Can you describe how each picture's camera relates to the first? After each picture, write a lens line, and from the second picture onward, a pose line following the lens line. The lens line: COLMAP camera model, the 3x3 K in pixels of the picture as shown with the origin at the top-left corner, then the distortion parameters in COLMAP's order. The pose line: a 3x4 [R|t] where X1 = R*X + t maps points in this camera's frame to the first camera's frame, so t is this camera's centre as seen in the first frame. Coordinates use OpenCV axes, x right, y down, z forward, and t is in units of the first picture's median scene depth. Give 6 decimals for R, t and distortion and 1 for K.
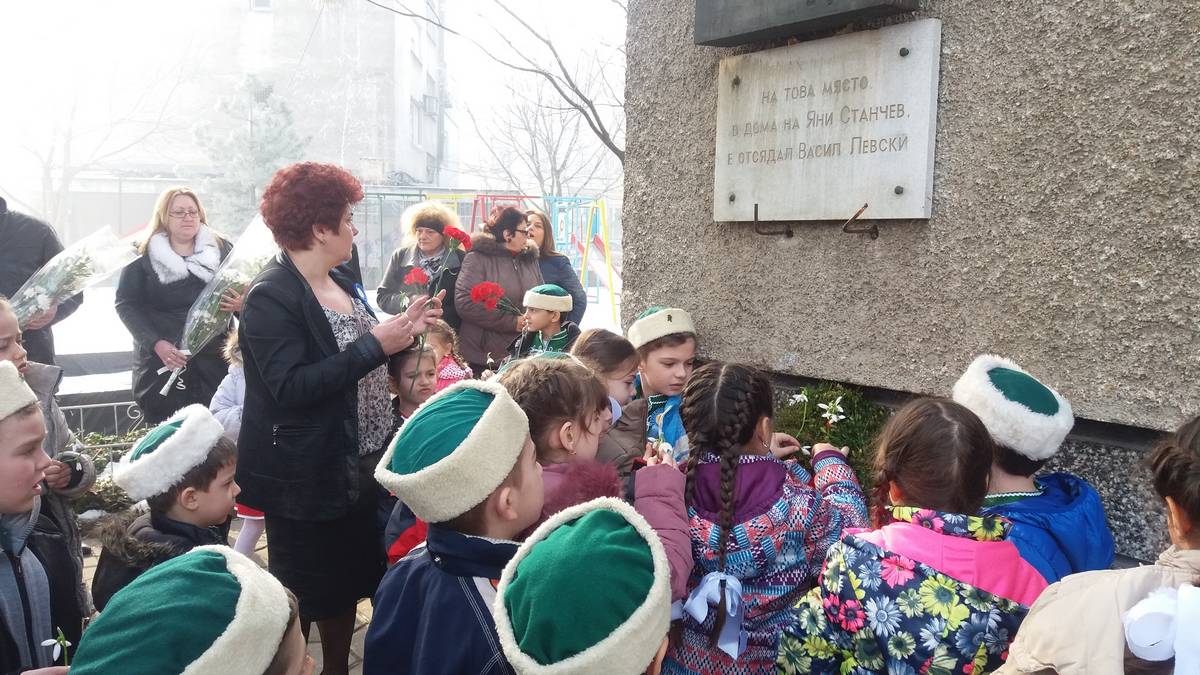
lens RADIAL K [[1089.4, 0, 667.3], [0, 1089.4, 352.4], [0, 0, 1]] dist [0.074164, -0.172537]
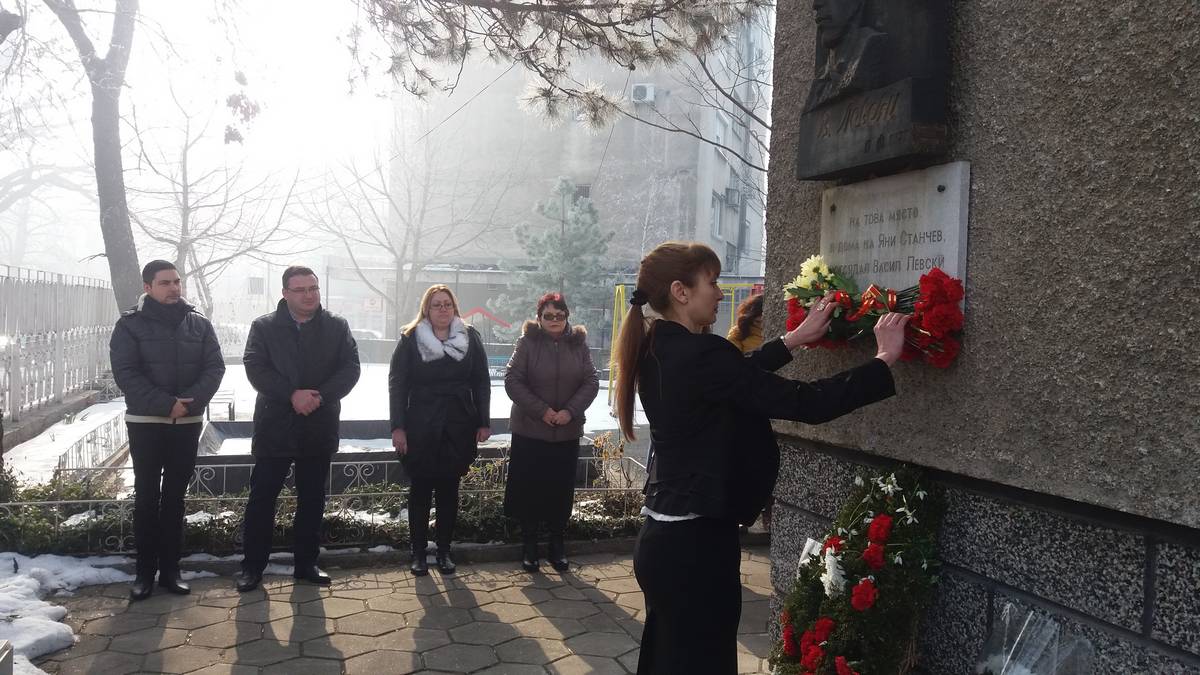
lens RADIAL K [[1089.4, 0, 602.1], [0, 1089.4, 342.1], [0, 0, 1]] dist [0.074164, -0.172537]
pose [[0.944922, 0.013705, -0.327010, 0.235987], [-0.042358, 0.995841, -0.080662, 0.007843], [0.324544, 0.090070, 0.941572, -0.223088]]
